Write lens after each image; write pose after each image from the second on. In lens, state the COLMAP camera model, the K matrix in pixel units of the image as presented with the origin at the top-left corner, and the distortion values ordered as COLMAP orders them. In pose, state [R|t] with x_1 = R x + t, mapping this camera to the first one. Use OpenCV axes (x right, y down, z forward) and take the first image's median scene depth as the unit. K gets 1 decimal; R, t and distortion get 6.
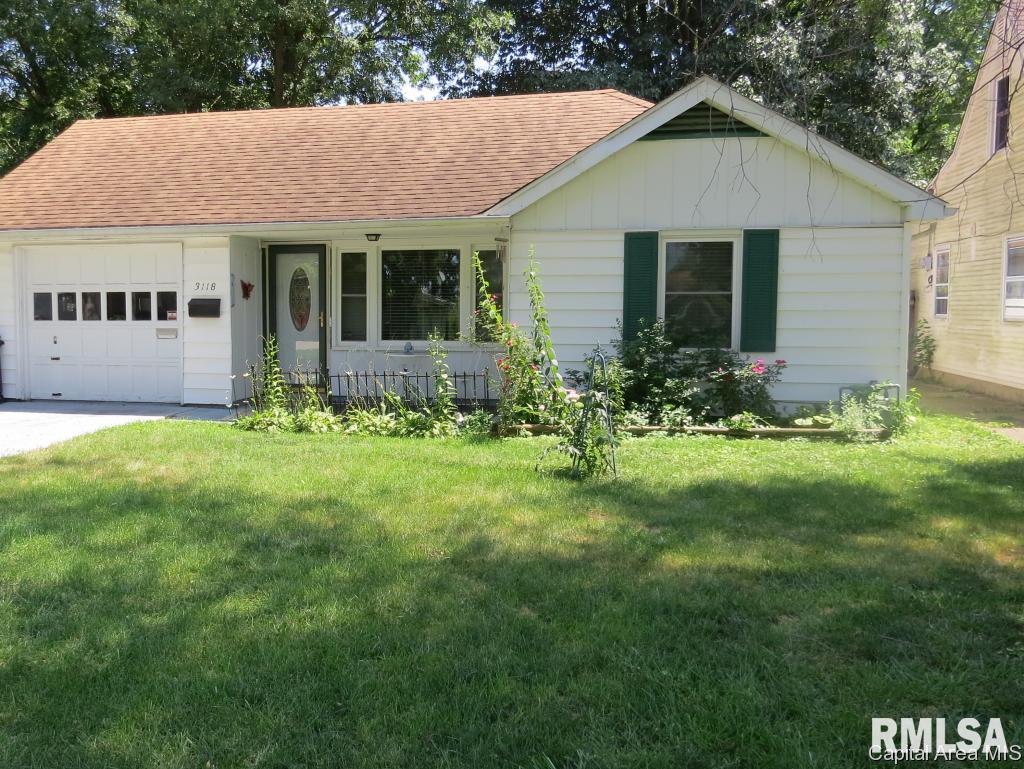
lens RADIAL K [[961.8, 0, 512.0], [0, 961.8, 384.5], [0, 0, 1]] dist [-0.056635, 0.007411]
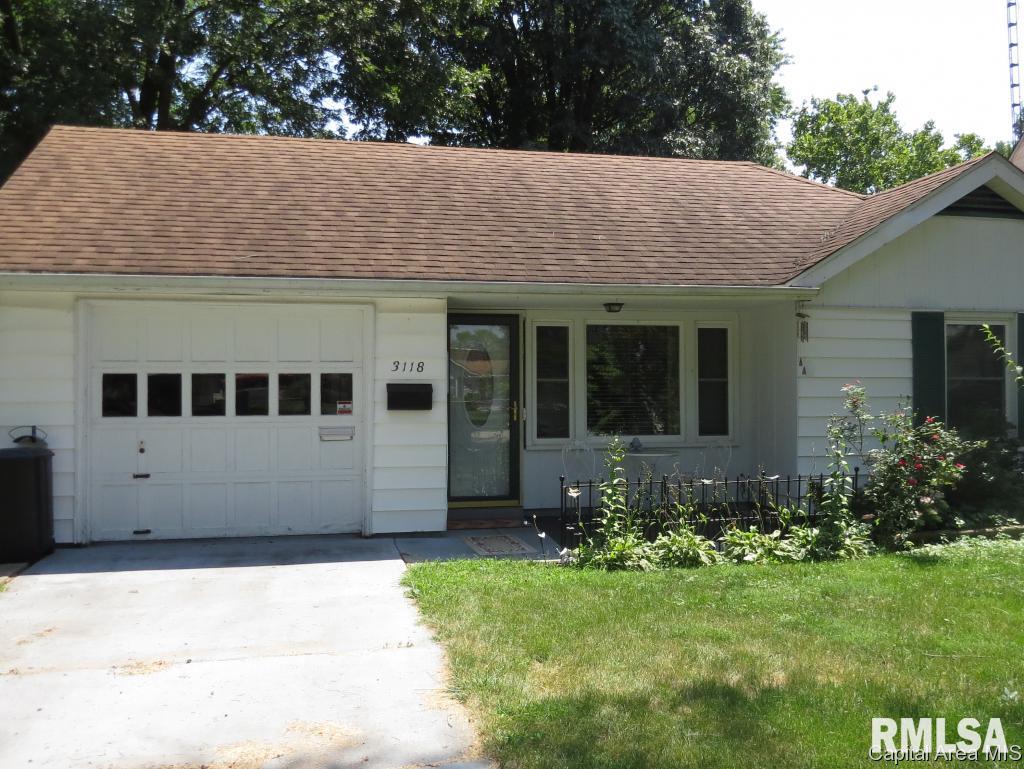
lens RADIAL K [[961.8, 0, 512.0], [0, 961.8, 384.5], [0, 0, 1]] dist [-0.056635, 0.007411]
pose [[0.895820, -0.000718, 0.444417, -0.559885], [0.042692, 0.995513, -0.084446, -0.024573], [-0.442362, 0.094621, 0.891831, 0.318258]]
